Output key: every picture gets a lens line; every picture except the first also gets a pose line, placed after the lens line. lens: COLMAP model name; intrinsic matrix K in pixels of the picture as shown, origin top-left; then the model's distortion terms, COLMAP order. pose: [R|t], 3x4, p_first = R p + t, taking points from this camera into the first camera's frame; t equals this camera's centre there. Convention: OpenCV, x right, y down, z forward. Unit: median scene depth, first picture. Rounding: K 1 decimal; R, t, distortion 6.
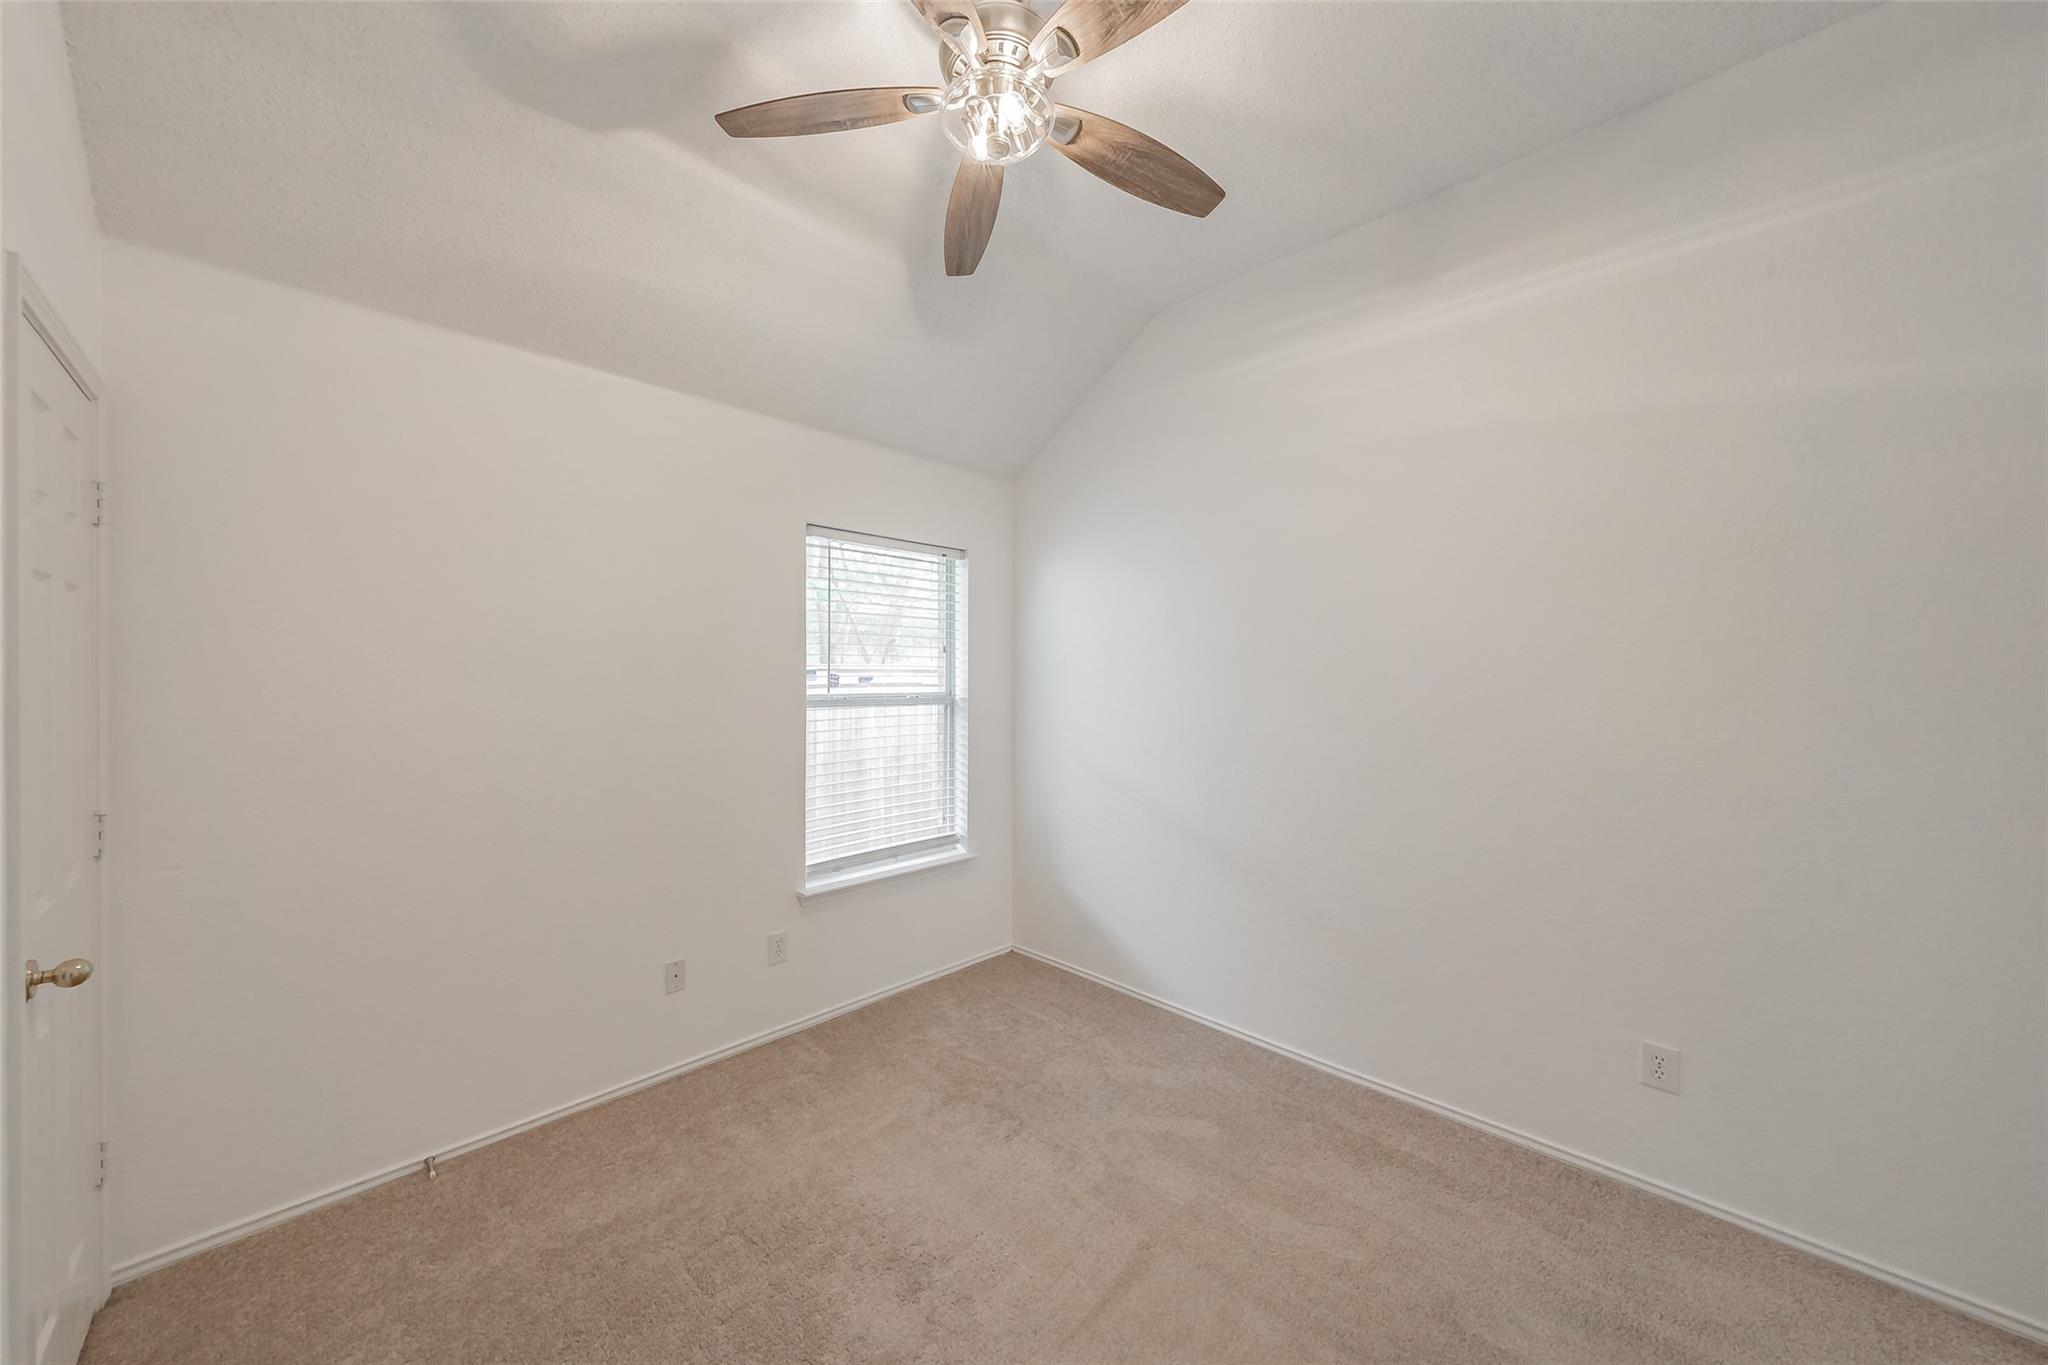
lens RADIAL K [[715.9, 0, 1013.2], [0, 715.9, 680.1], [0, 0, 1]] dist [0.001541, 0.000197]
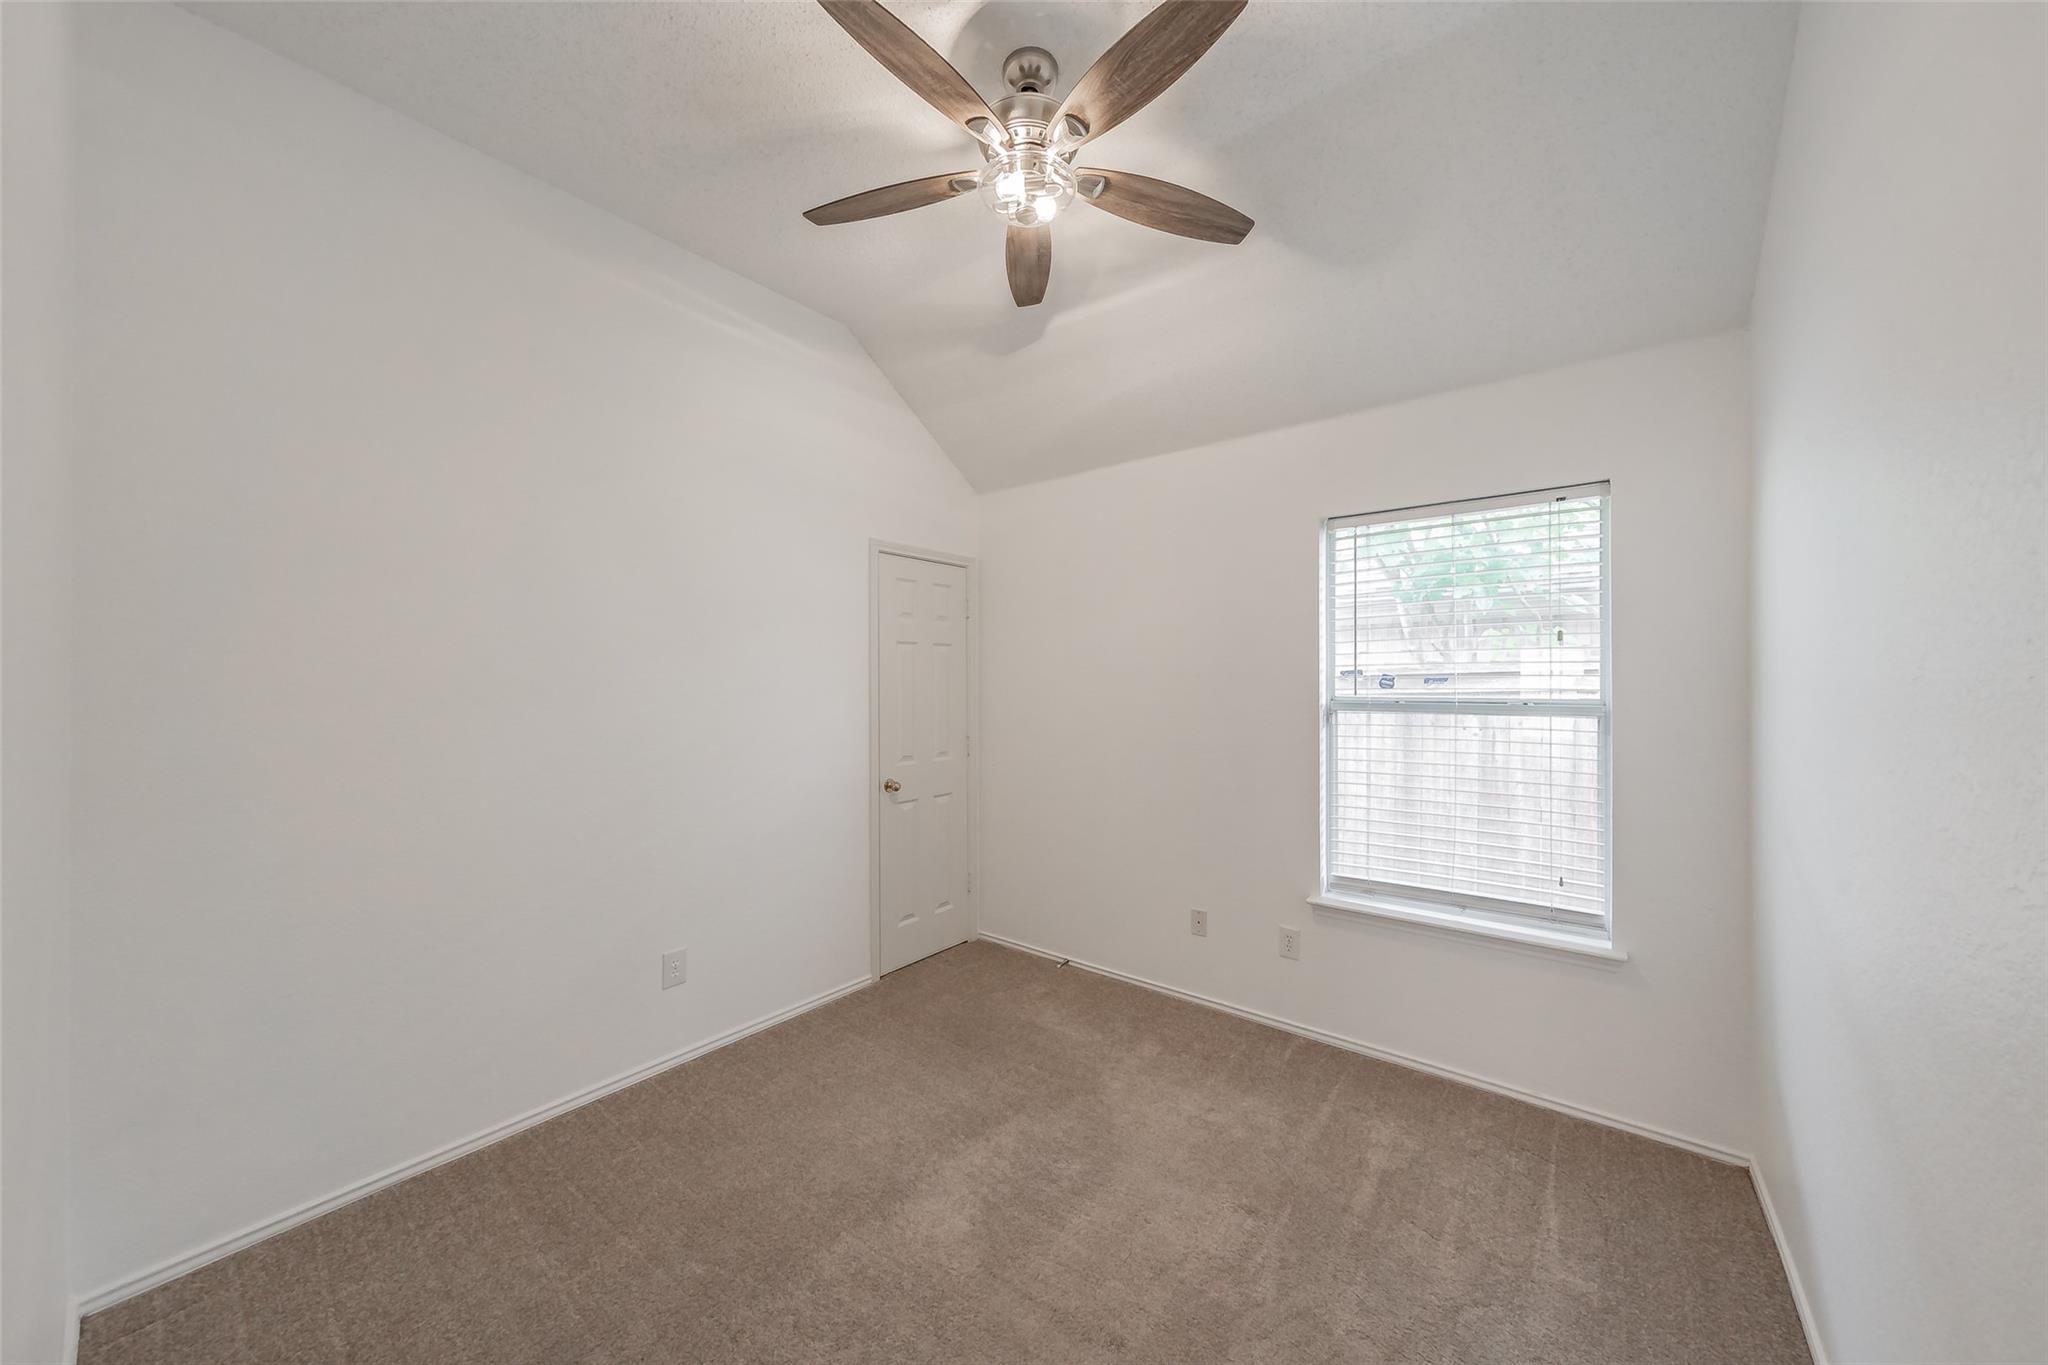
lens RADIAL K [[715.9, 0, 1018.0], [0, 715.9, 678.6], [0, 0, 1]] dist [0.001541, 0.000197]
pose [[0.119875, -0.008772, -0.992750, 0.599873], [-0.002166, 0.999956, -0.009097, 0.006293], [0.992787, 0.003241, 0.119850, 0.458511]]
